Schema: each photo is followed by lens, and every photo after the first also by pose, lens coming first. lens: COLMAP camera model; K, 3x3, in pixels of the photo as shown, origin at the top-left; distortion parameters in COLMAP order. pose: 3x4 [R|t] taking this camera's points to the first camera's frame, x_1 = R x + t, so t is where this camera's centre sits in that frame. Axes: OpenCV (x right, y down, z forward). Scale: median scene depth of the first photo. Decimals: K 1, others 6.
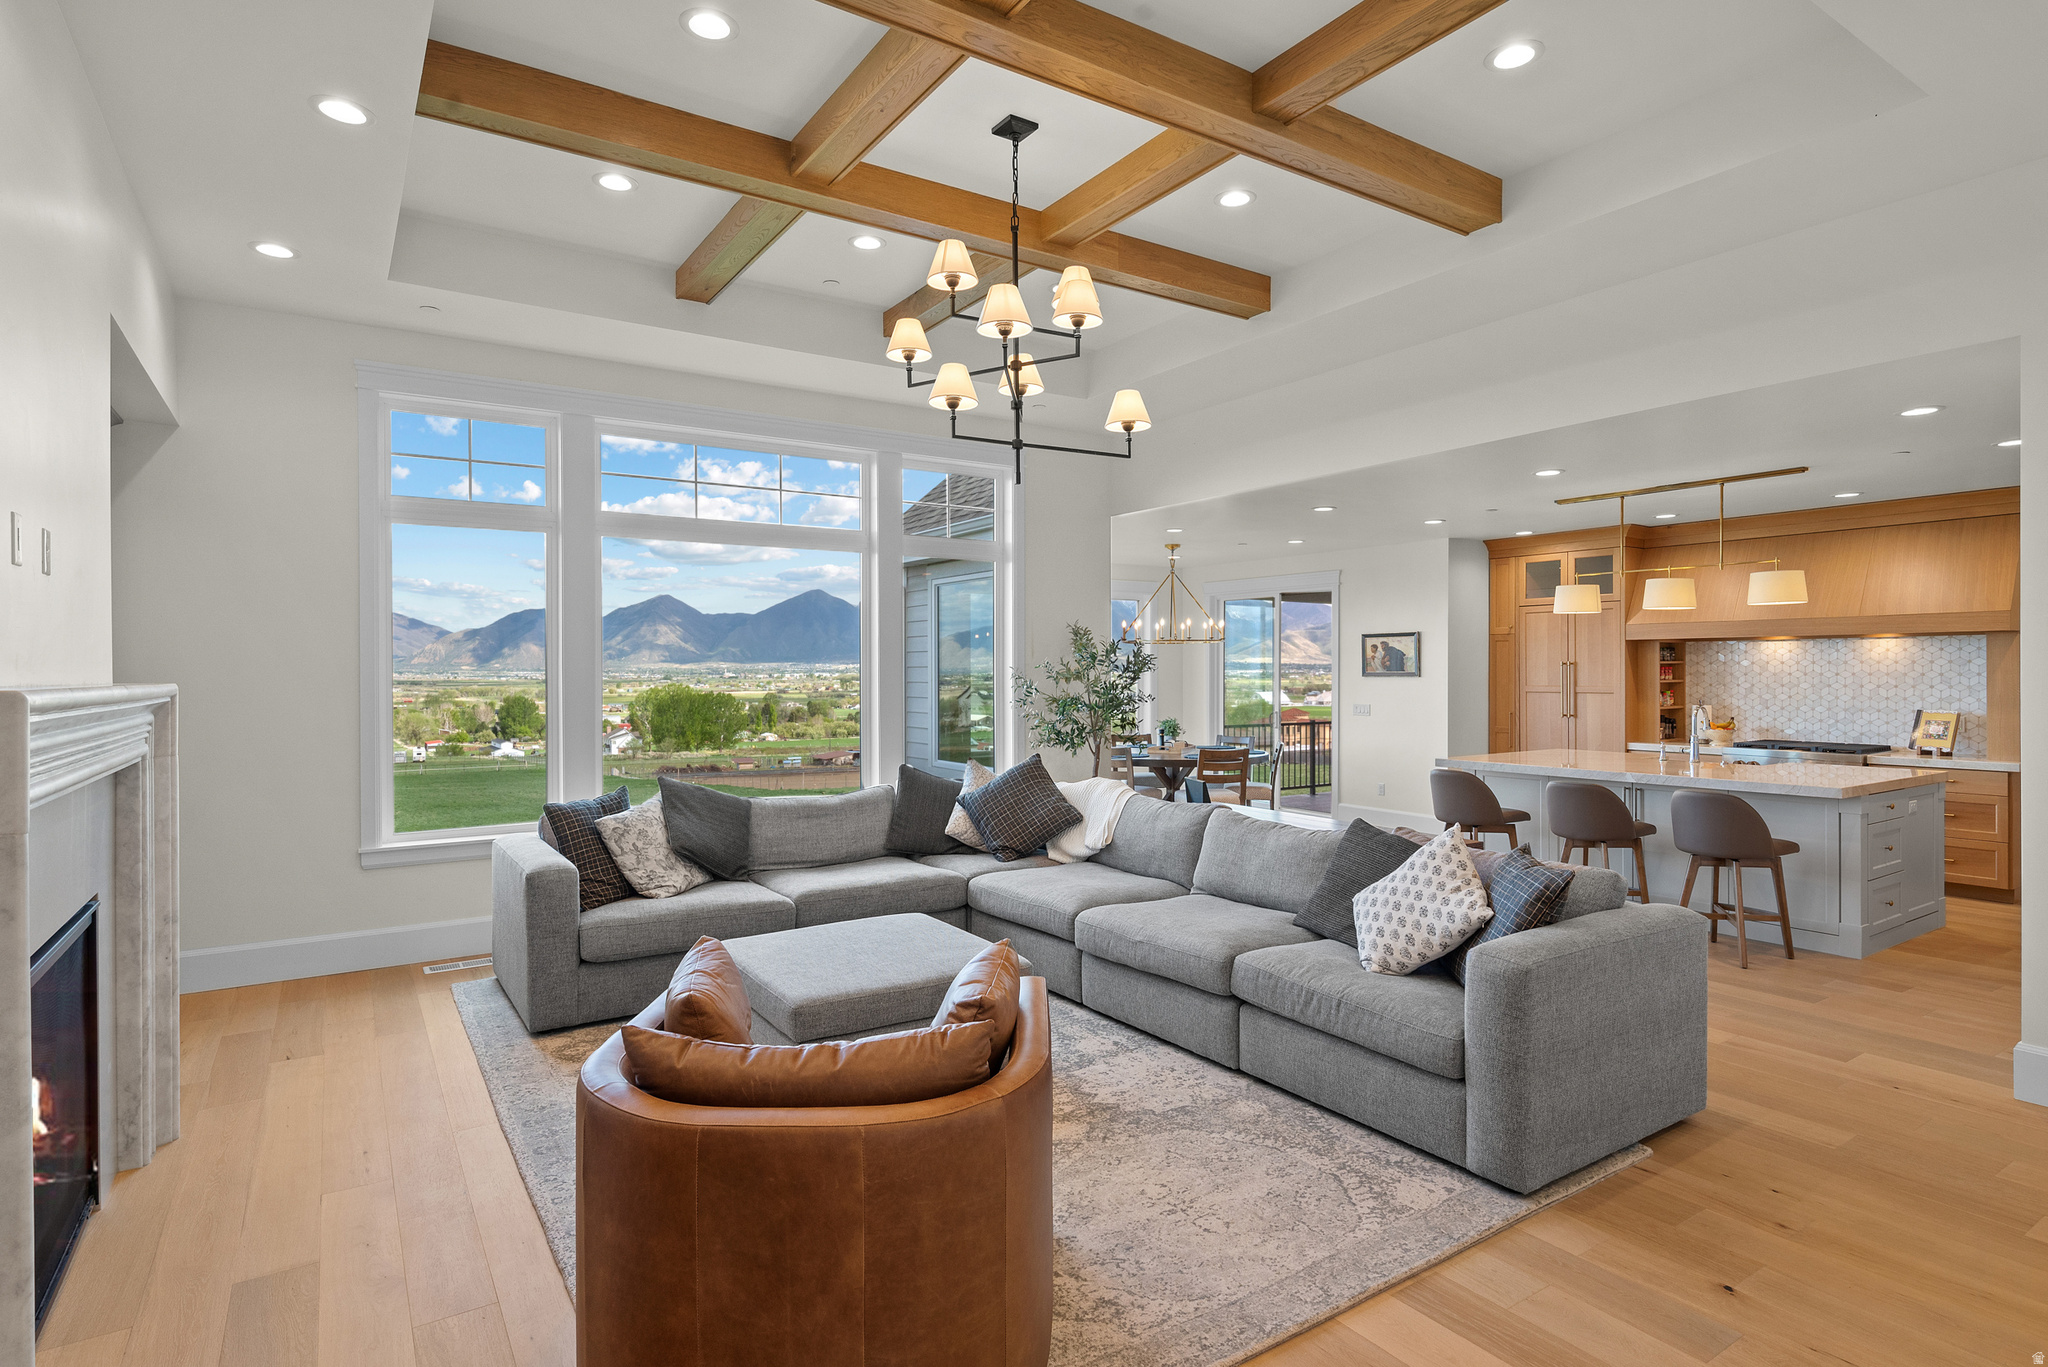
lens RADIAL K [[1064.9, 0, 1020.6], [0, 1064.9, 676.8], [0, 0, 1]] dist [-0.000696, 0.000062]
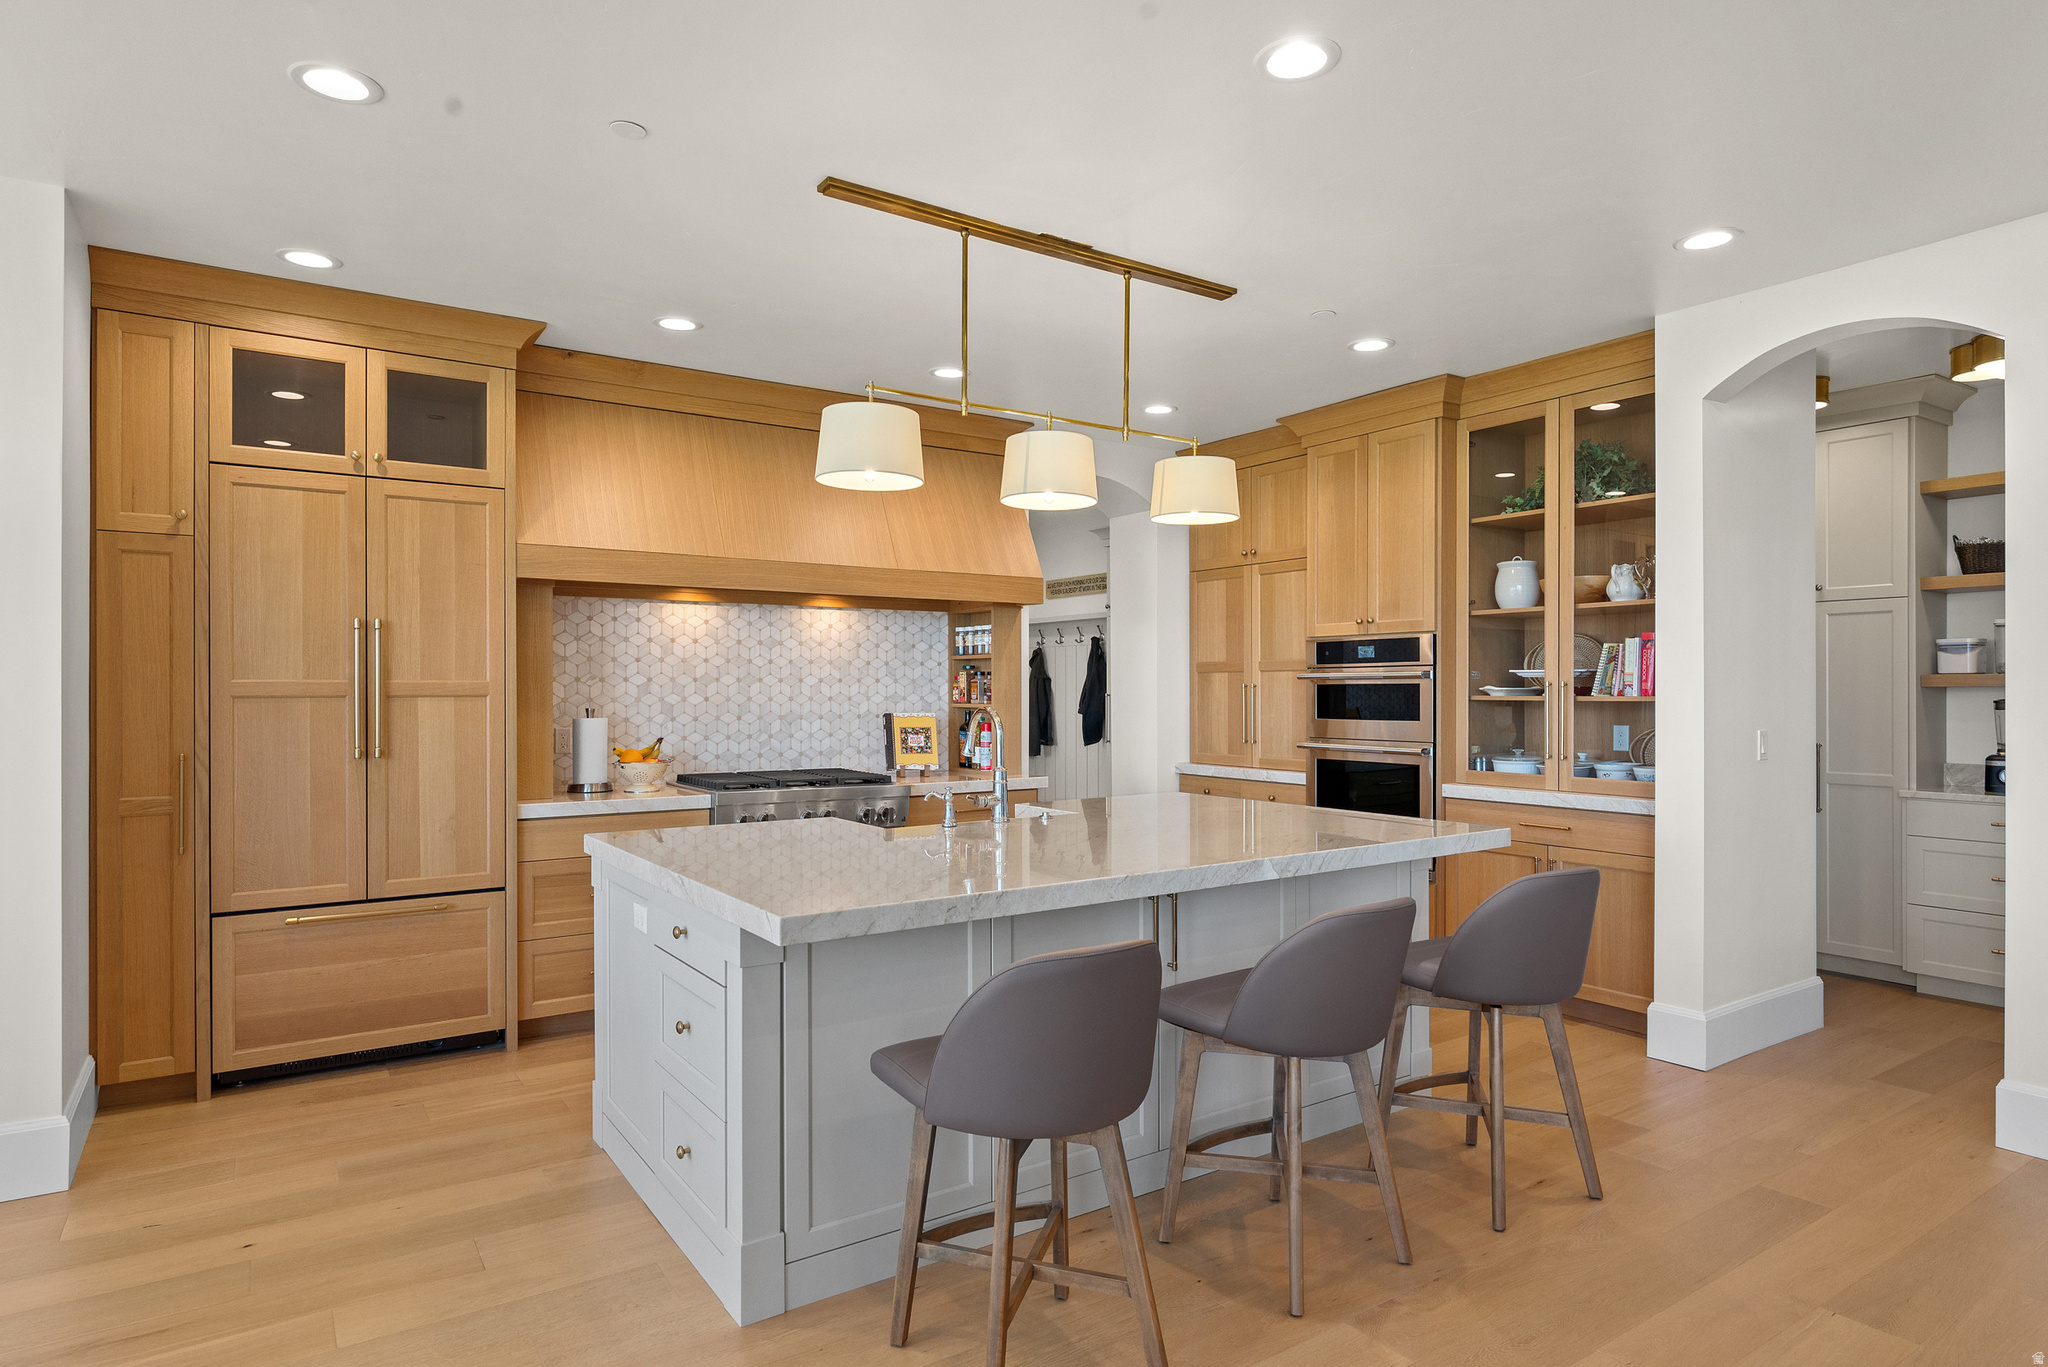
lens RADIAL K [[1144.3, 0, 1036.6], [0, 1144.3, 691.5], [0, 0, 1]] dist [-0.005127, -0.000265]
pose [[-0.024690, 0.001353, 0.999694, 0.083582], [0.006142, 0.999980, -0.001202, 0.016602], [-0.999676, 0.006110, -0.024698, 0.837510]]
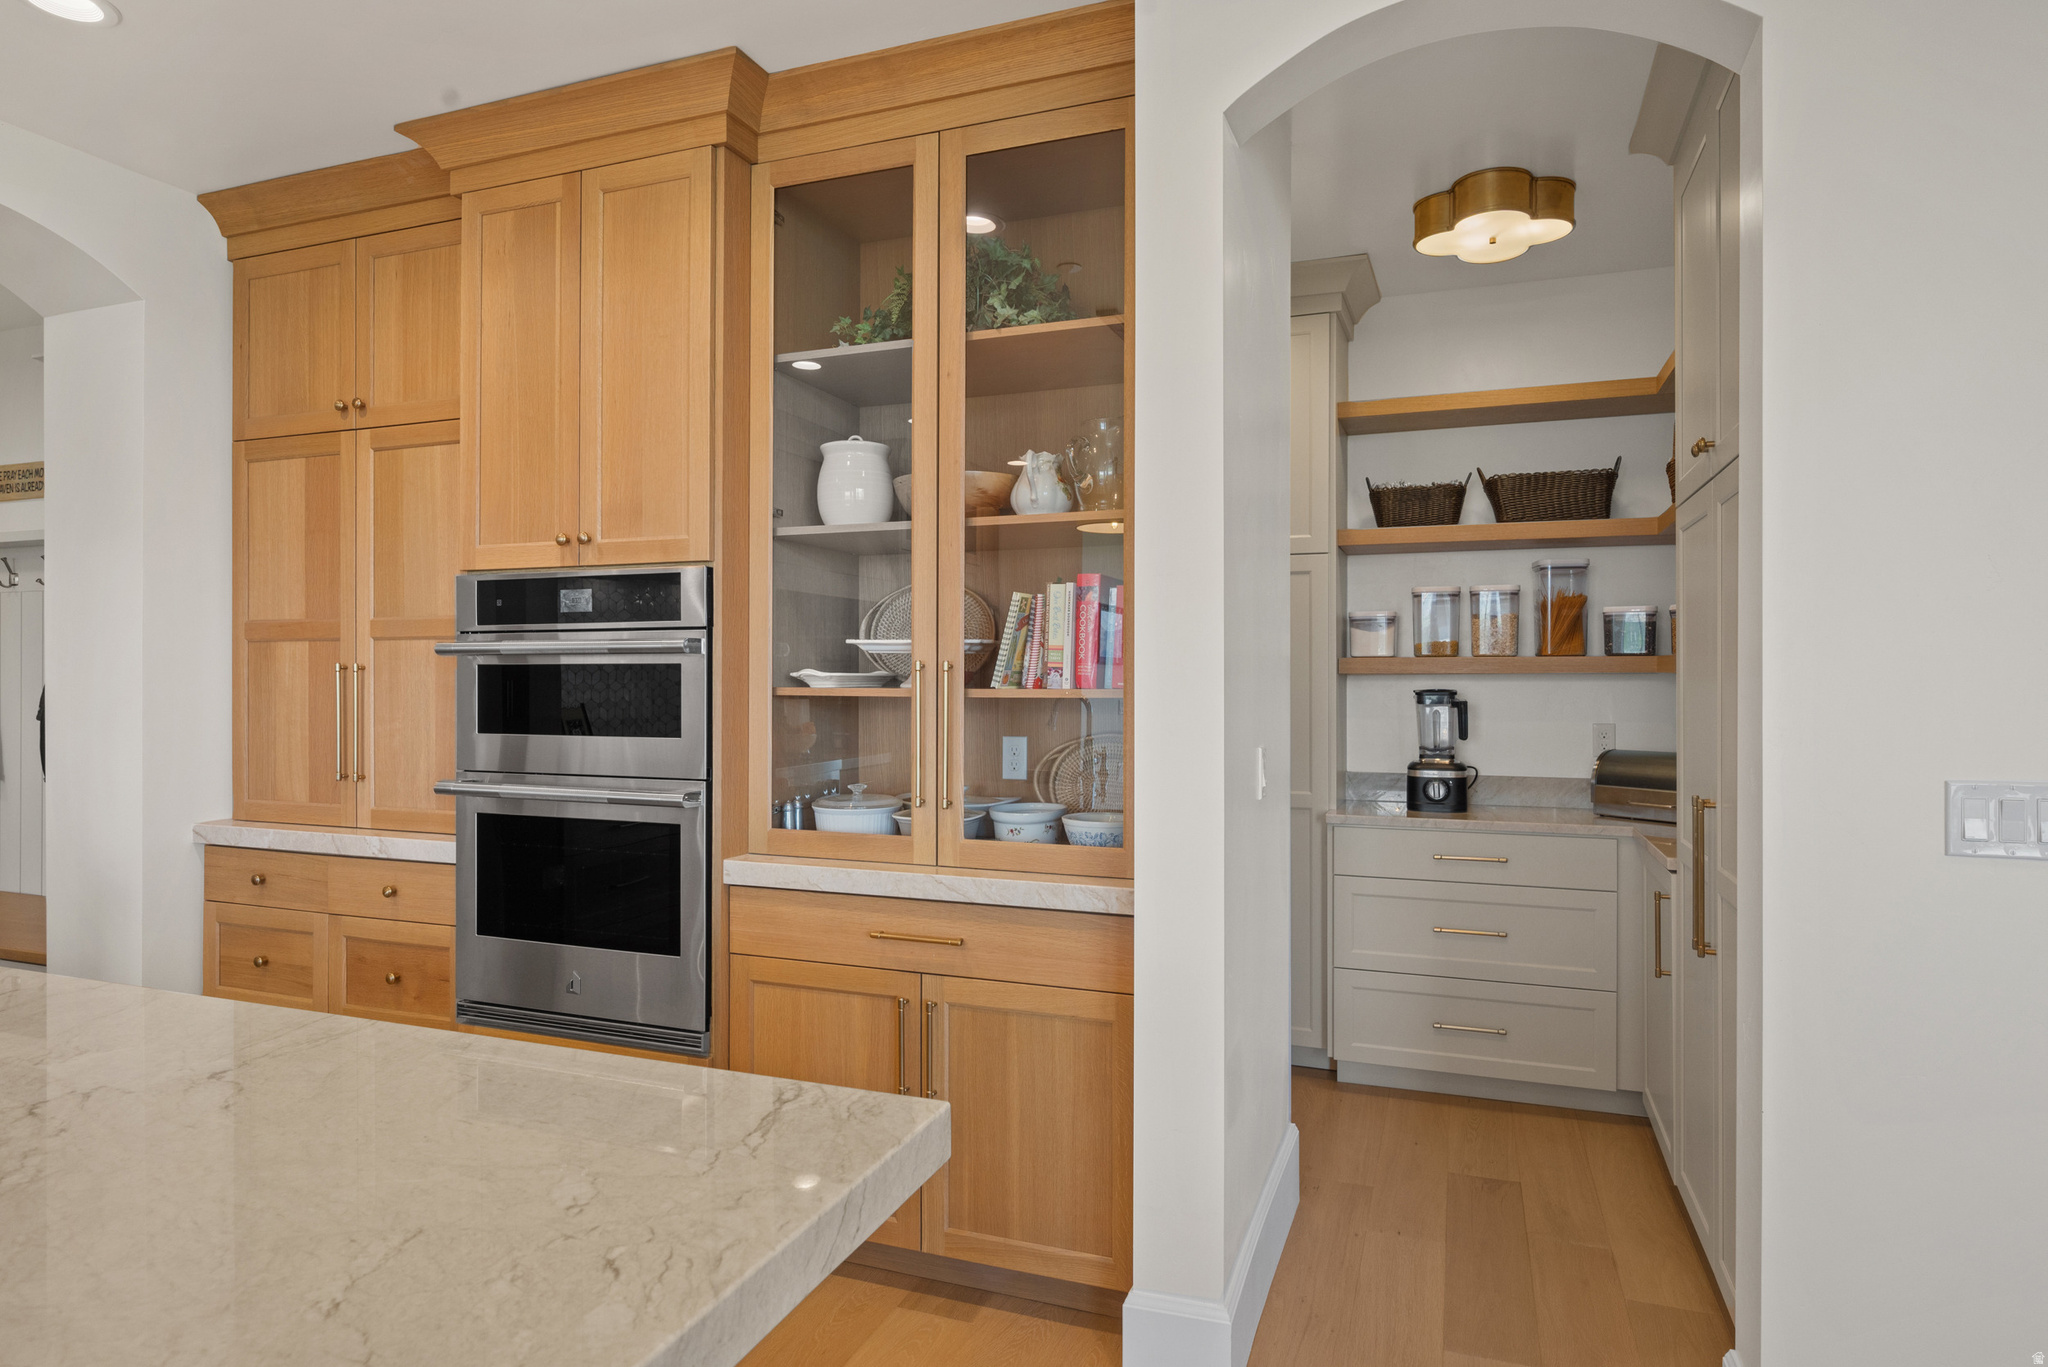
lens RADIAL K [[1195.1, 0, 1025.3], [0, 1195.1, 675.7], [0, 0, 1]] dist [-0.000447, 0.000558]
pose [[-0.585724, 0.002172, 0.810508, 0.374776], [0.004061, 0.999992, 0.000255, 0.016397], [-0.810501, 0.003441, -0.585728, 0.730867]]
